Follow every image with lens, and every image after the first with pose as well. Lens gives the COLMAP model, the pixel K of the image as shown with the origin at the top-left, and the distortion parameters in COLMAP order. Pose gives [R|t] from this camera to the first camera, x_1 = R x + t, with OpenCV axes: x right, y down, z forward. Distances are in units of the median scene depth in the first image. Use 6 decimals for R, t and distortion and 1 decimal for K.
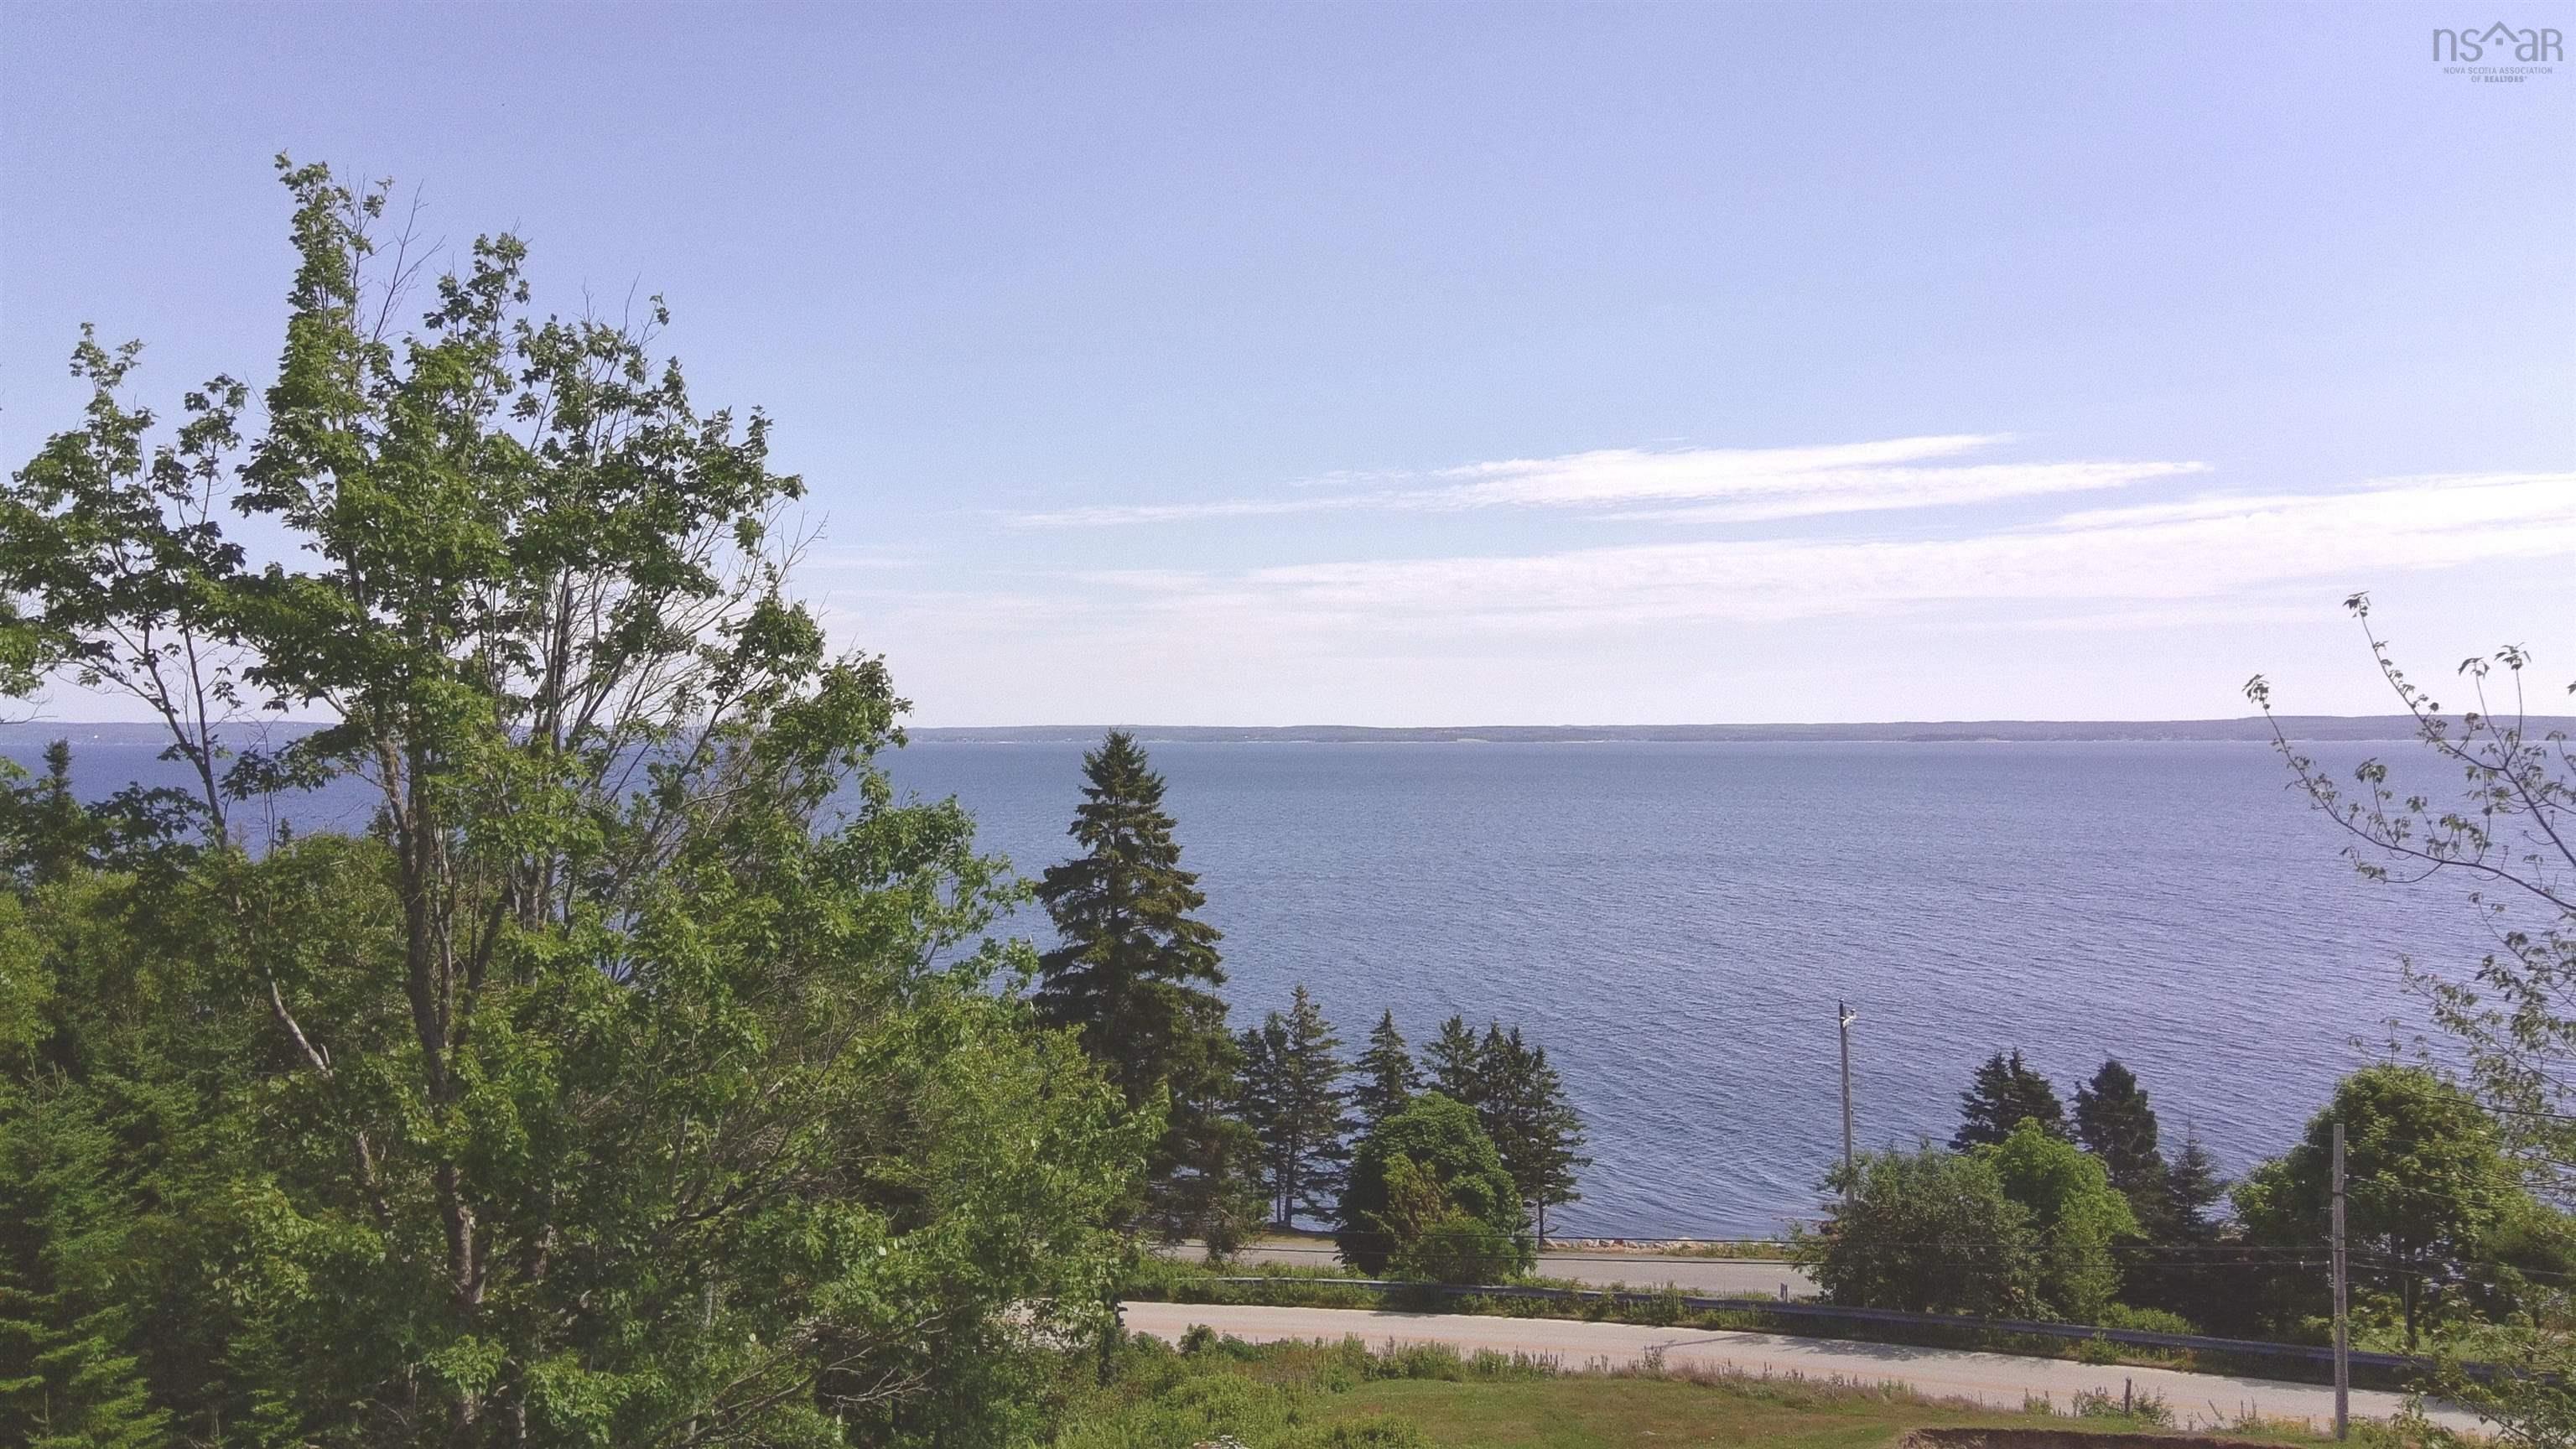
lens RADIAL K [[2130.6, 0, 1276.2], [0, 2130.6, 721.5], [0, 0, 1]] dist [0.094937, -0.144586]
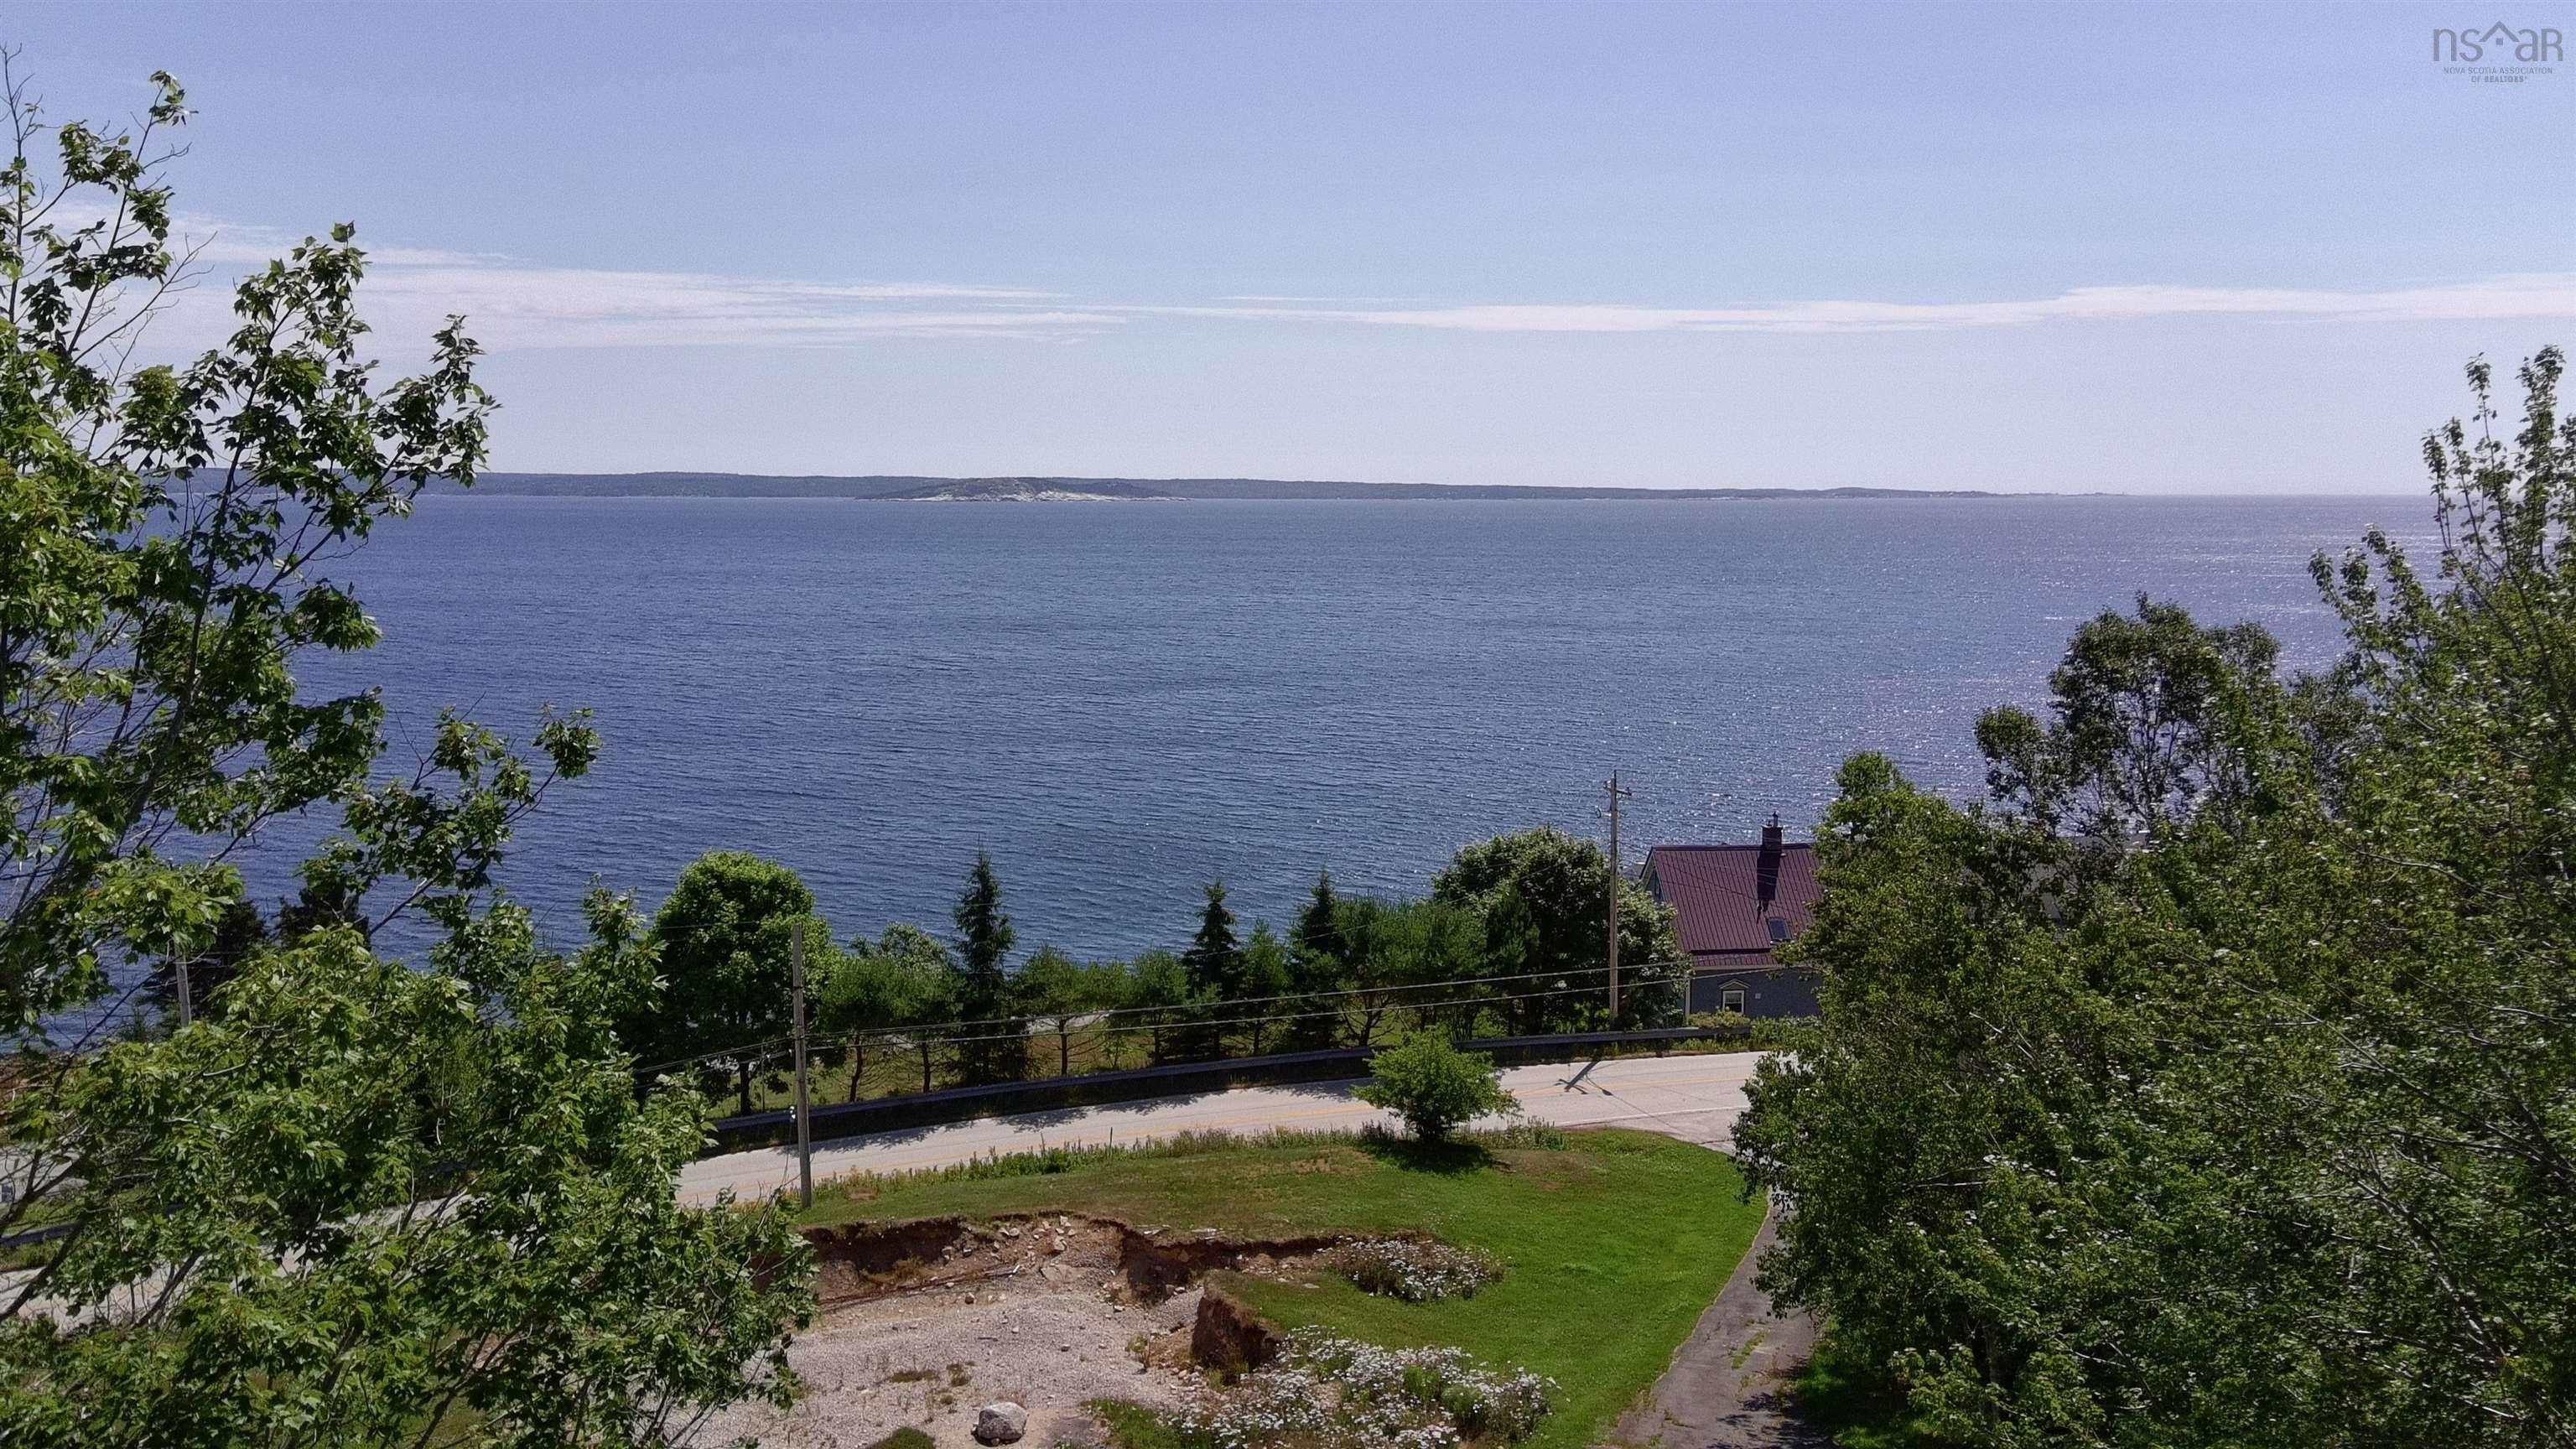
lens RADIAL K [[2130.6, 0, 1290.3], [0, 2130.6, 717.3], [0, 0, 1]] dist [0.094937, -0.144586]
pose [[0.614387, -0.078533, 0.785087, -0.159182], [-0.009271, 0.994247, 0.106710, -0.027649], [-0.788950, -0.072840, 0.610124, 0.130435]]
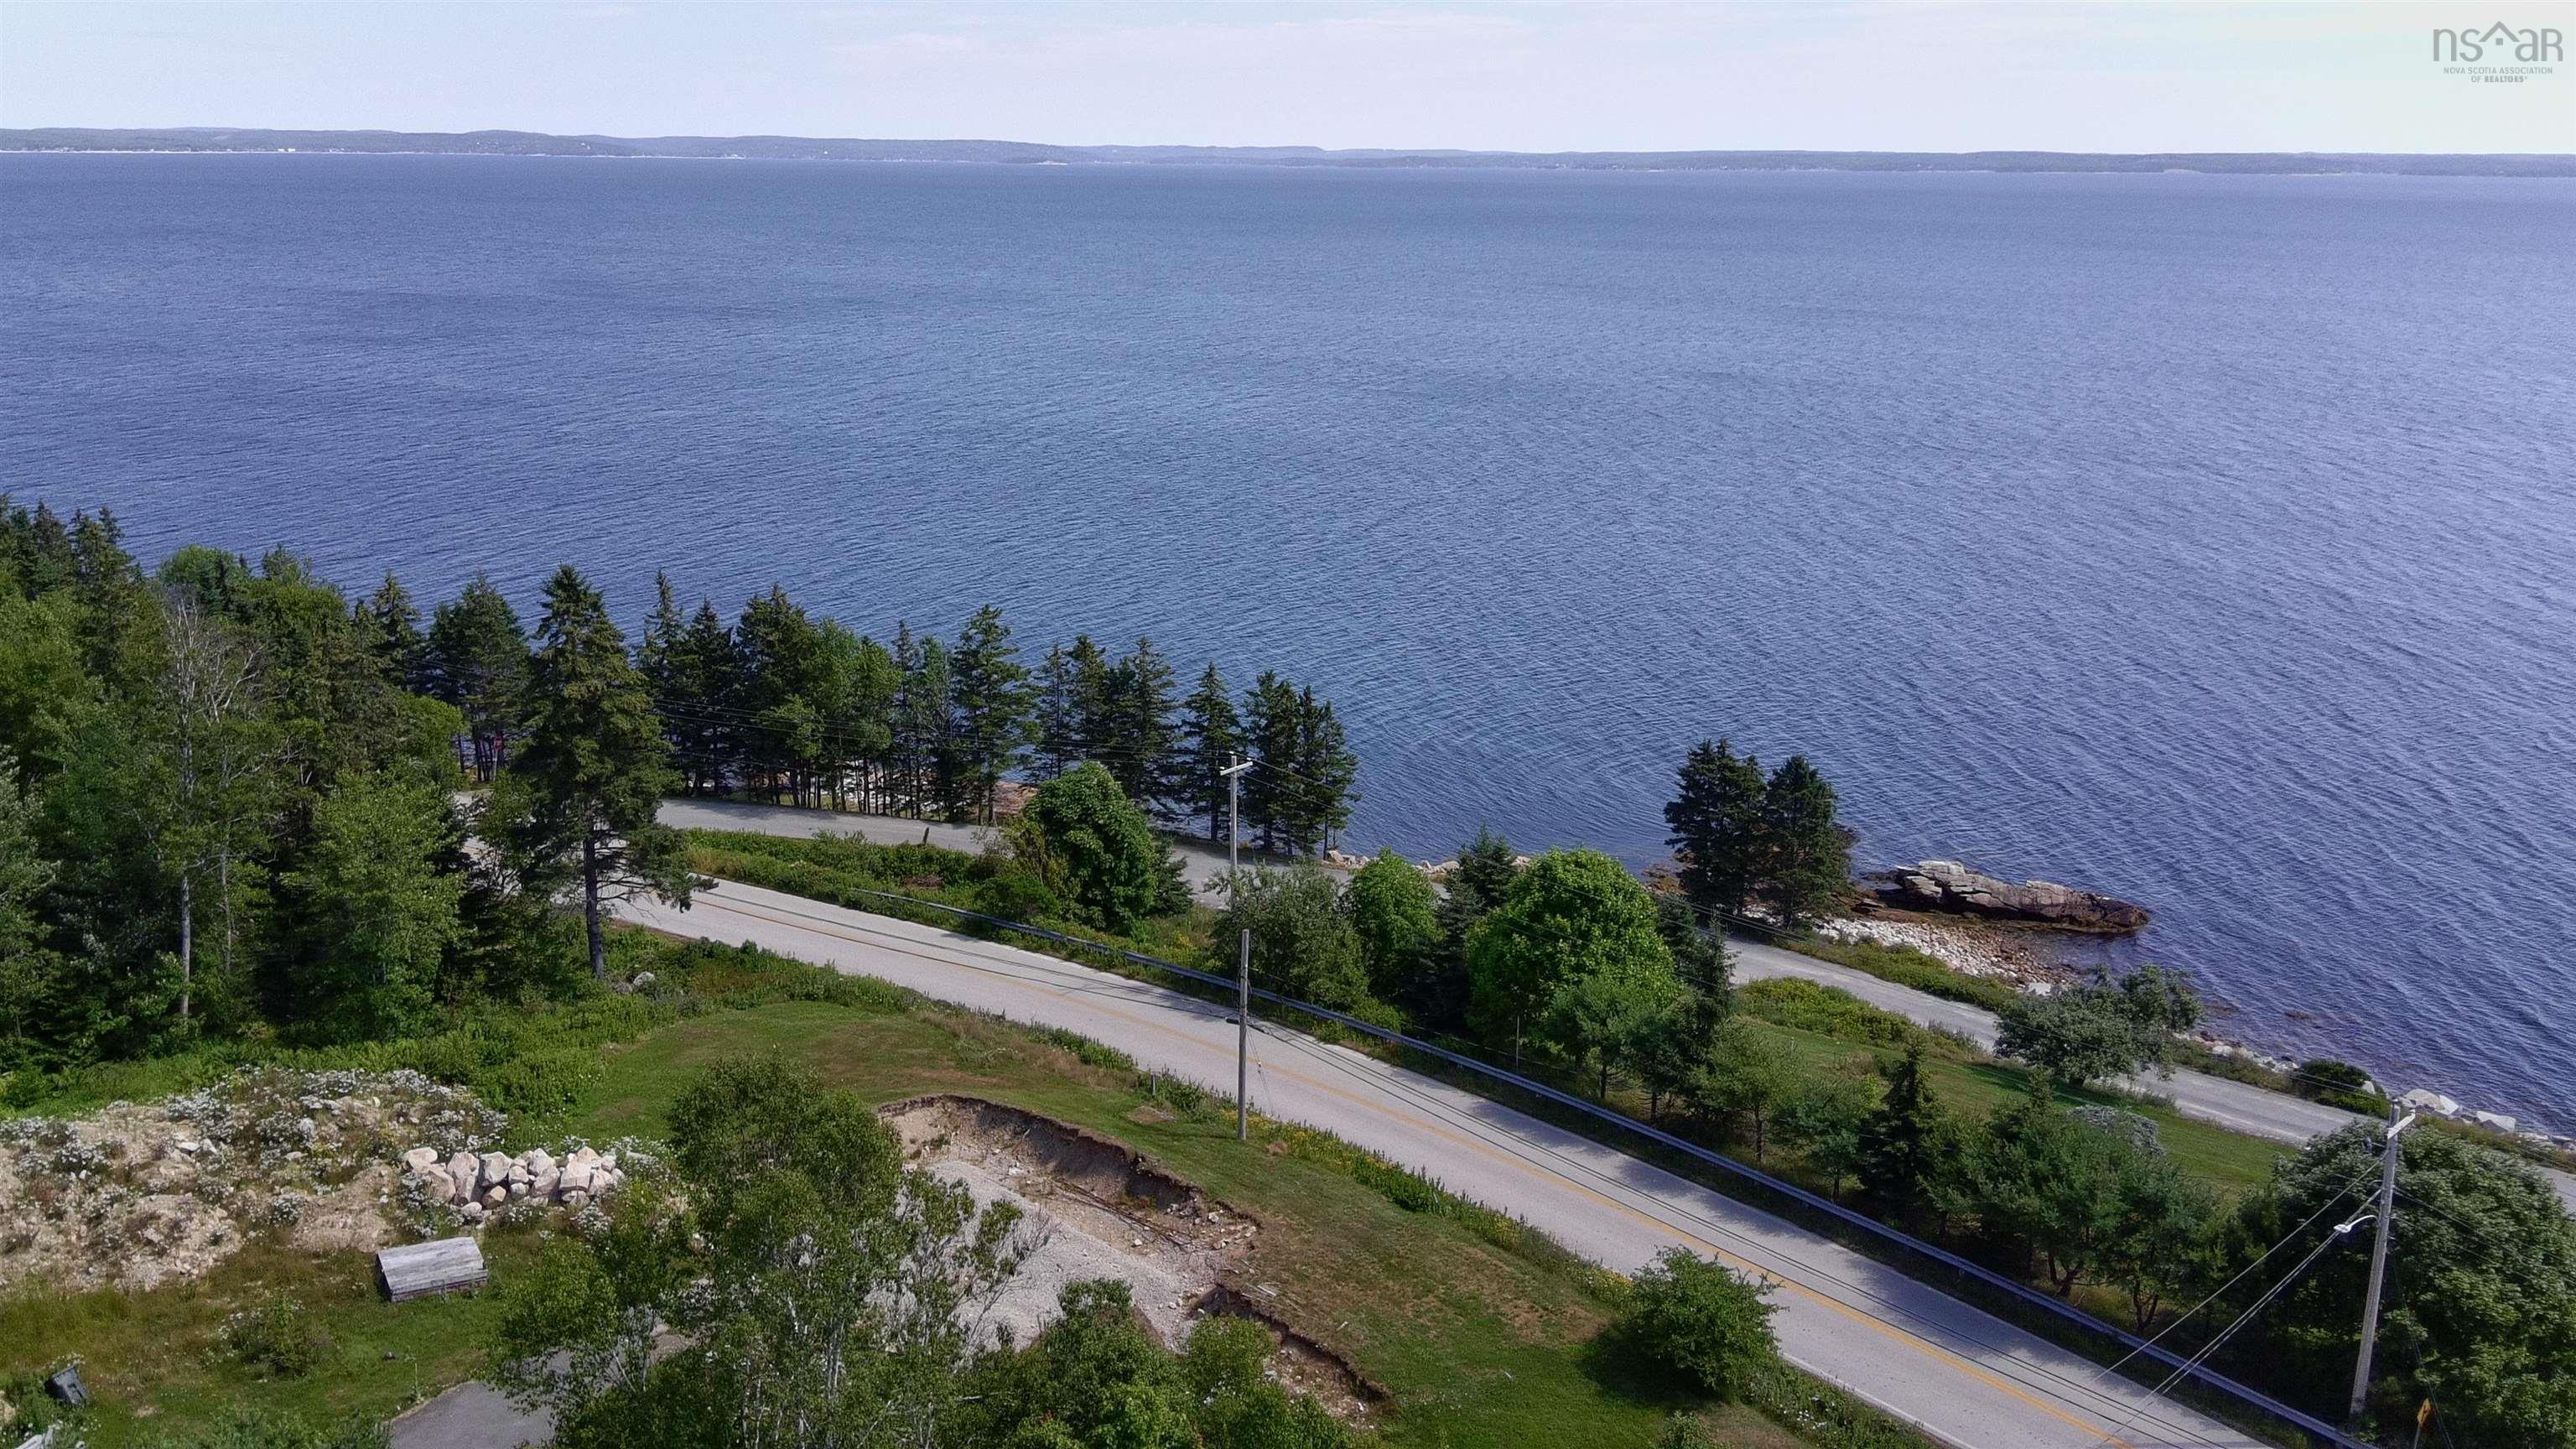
lens RADIAL K [[2130.6, 0, 1312.4], [0, 2130.6, 748.0], [0, 0, 1]] dist [0.094937, -0.144586]
pose [[0.957764, 0.087848, -0.273808, 0.749307], [-0.010054, 0.961841, 0.273425, -0.254345], [0.287379, -0.259124, 0.922100, -0.193430]]
